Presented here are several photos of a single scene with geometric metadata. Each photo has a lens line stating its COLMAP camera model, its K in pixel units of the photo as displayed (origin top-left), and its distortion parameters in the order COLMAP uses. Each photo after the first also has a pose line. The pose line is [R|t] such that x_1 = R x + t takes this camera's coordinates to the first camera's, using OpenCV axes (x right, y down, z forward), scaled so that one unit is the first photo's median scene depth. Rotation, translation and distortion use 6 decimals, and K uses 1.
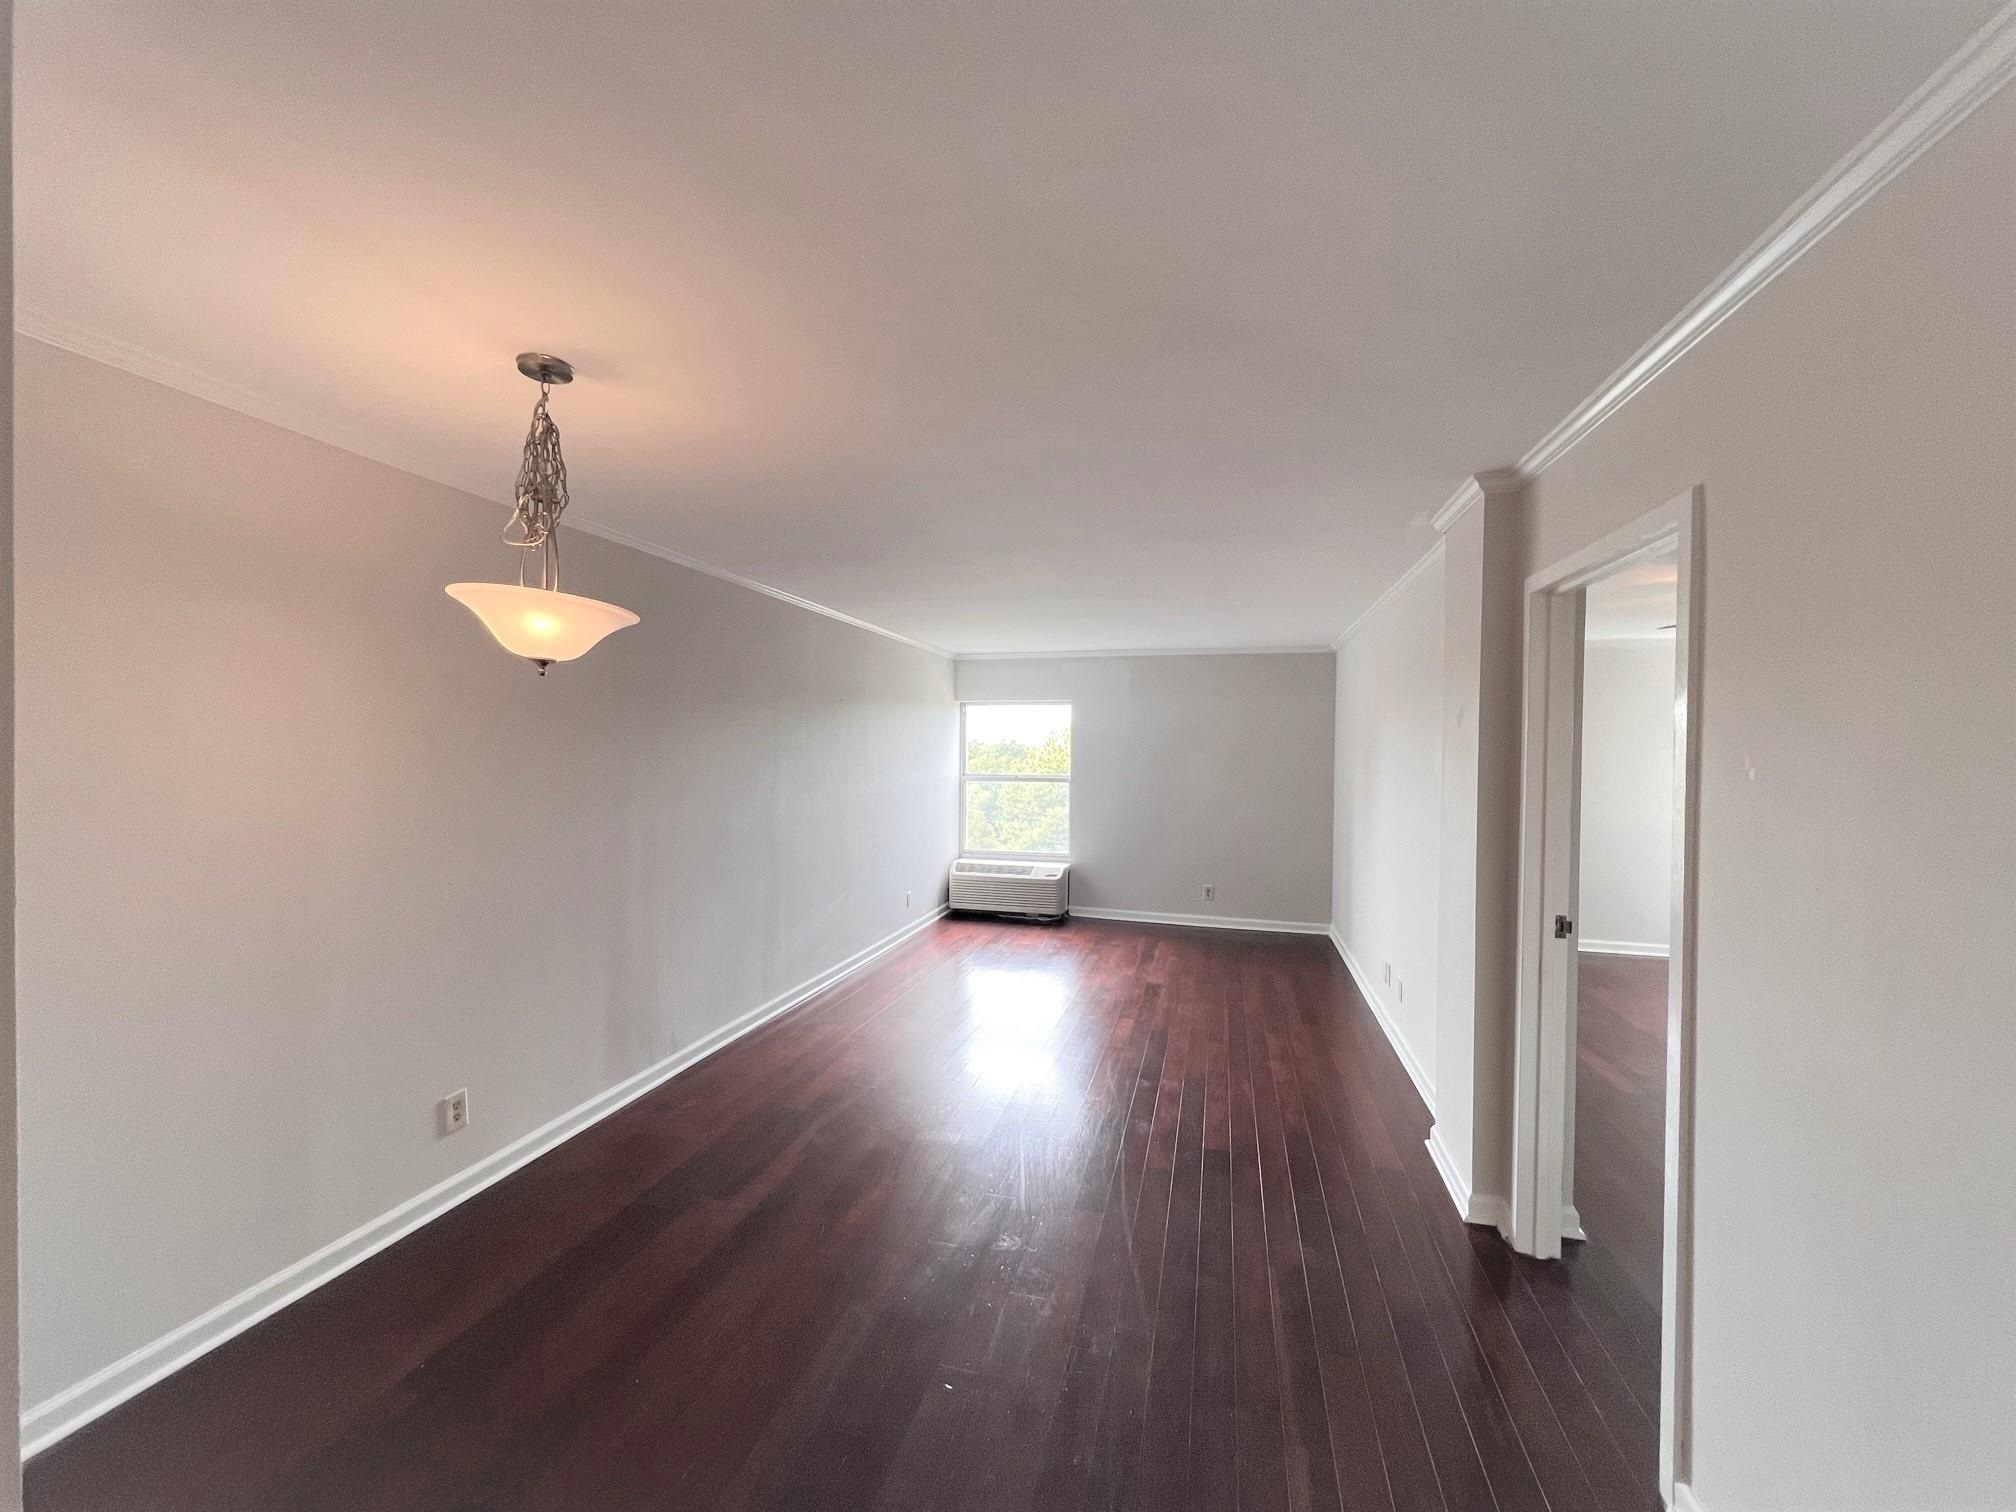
lens RADIAL K [[815.5, 0, 1004.2], [0, 815.5, 758.3], [0, 0, 1]] dist [0.002397, 0.000529]
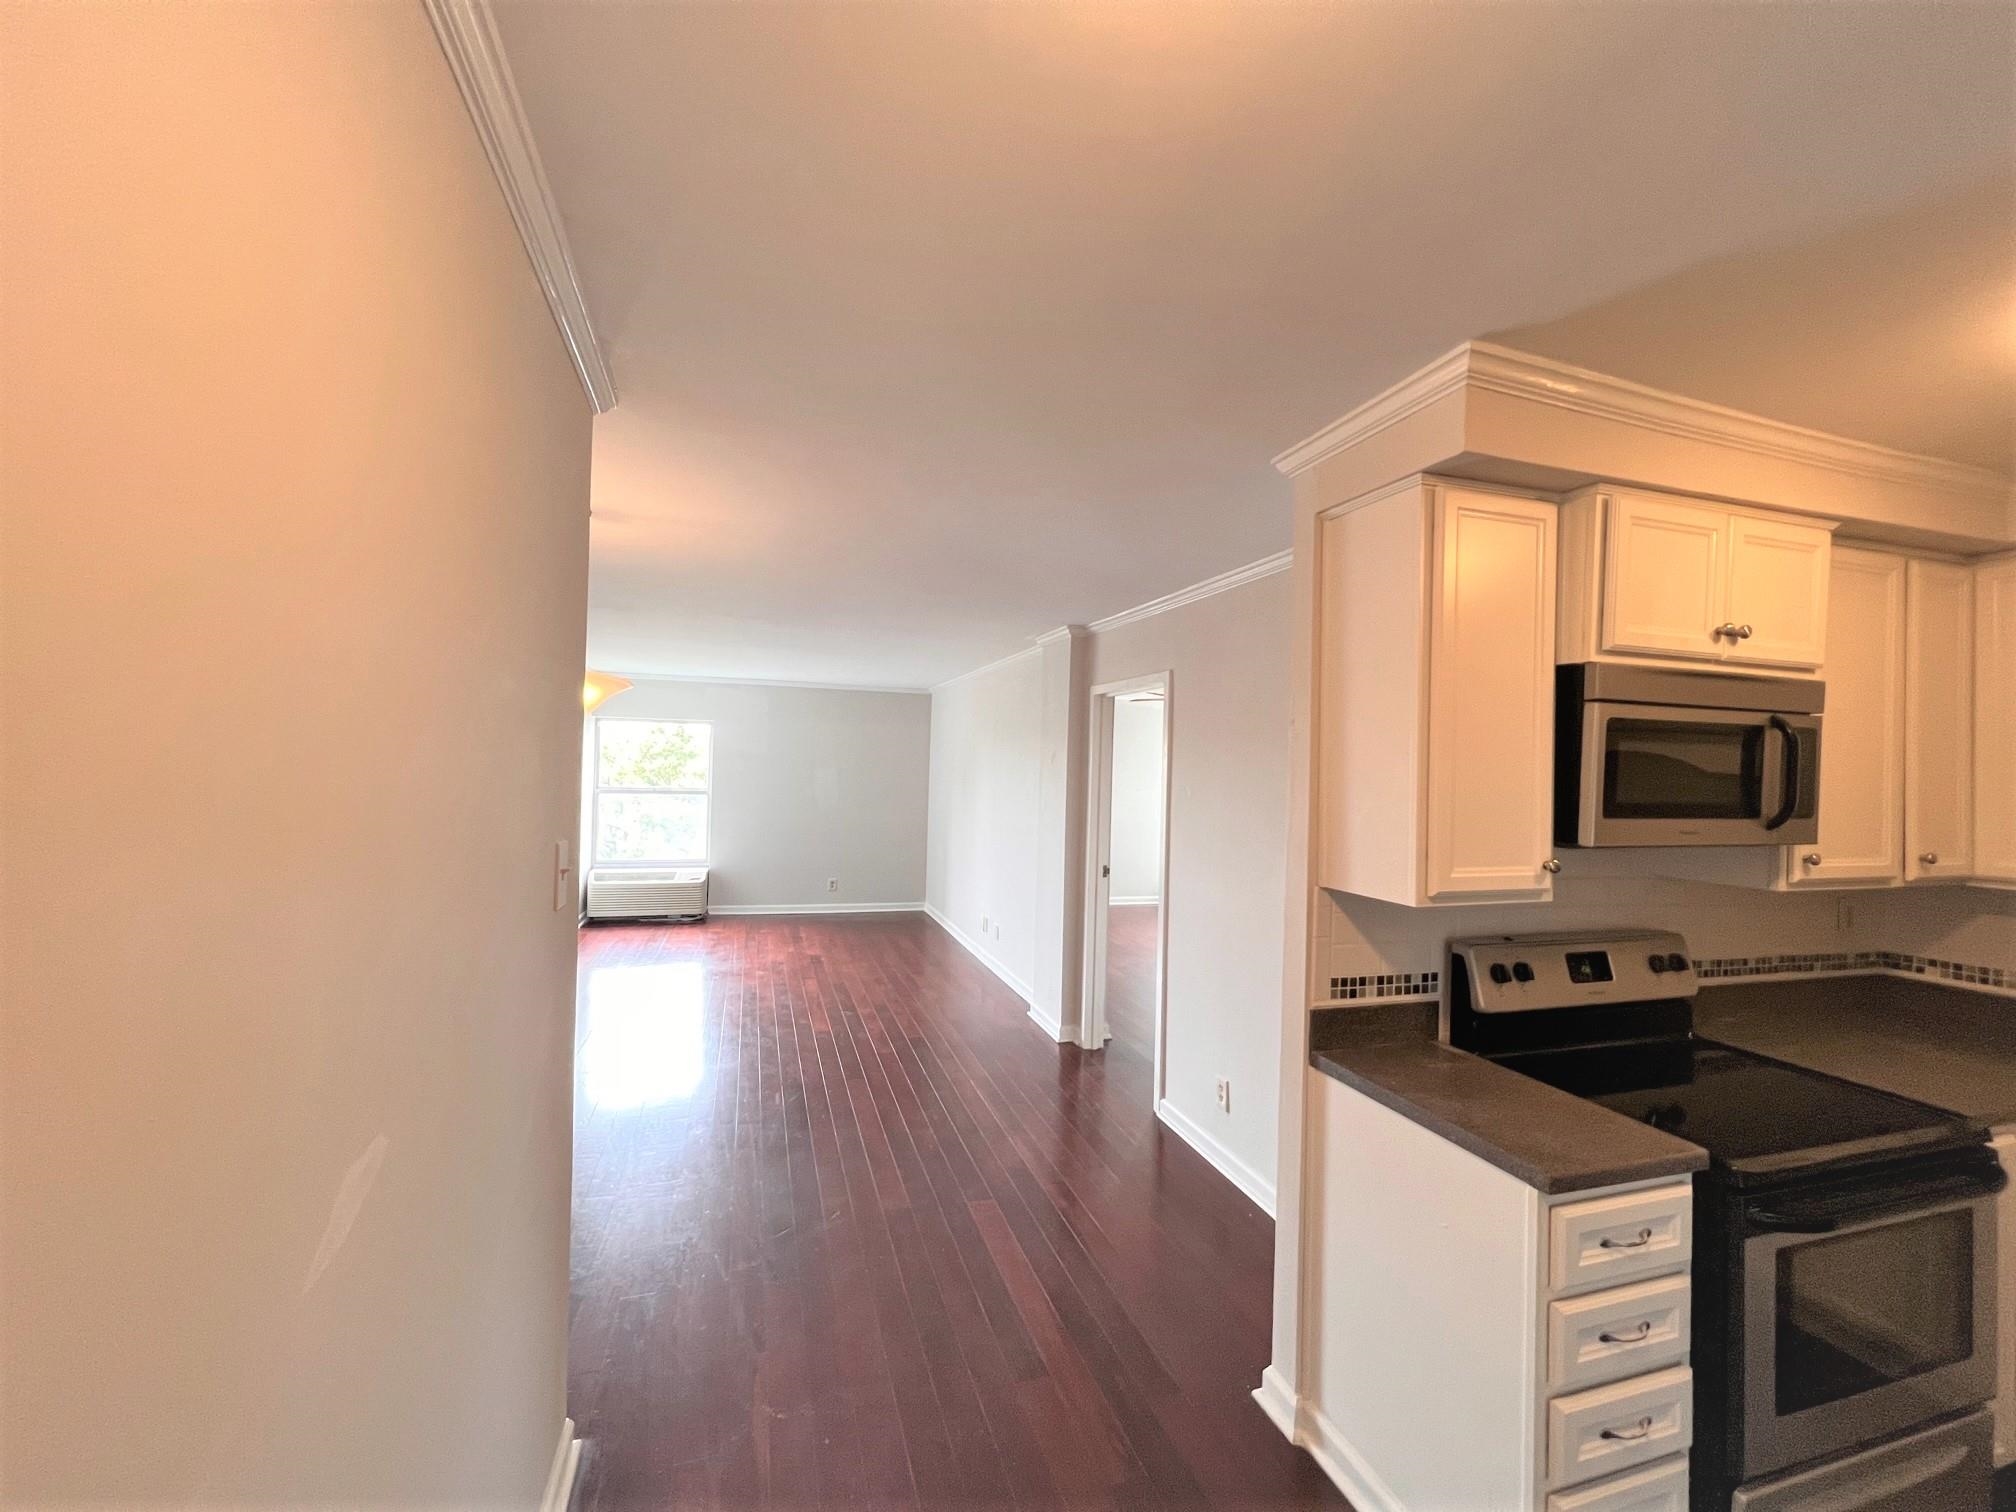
lens RADIAL K [[806.4, 0, 1005.5], [0, 806.4, 754.0], [0, 0, 1]] dist [-0.000185, -0.000102]
pose [[0.847160, 0.019962, 0.530962, -0.184238], [-0.011061, 0.999740, -0.019939, -0.009382], [-0.531222, 0.011019, 0.847161, -0.166955]]
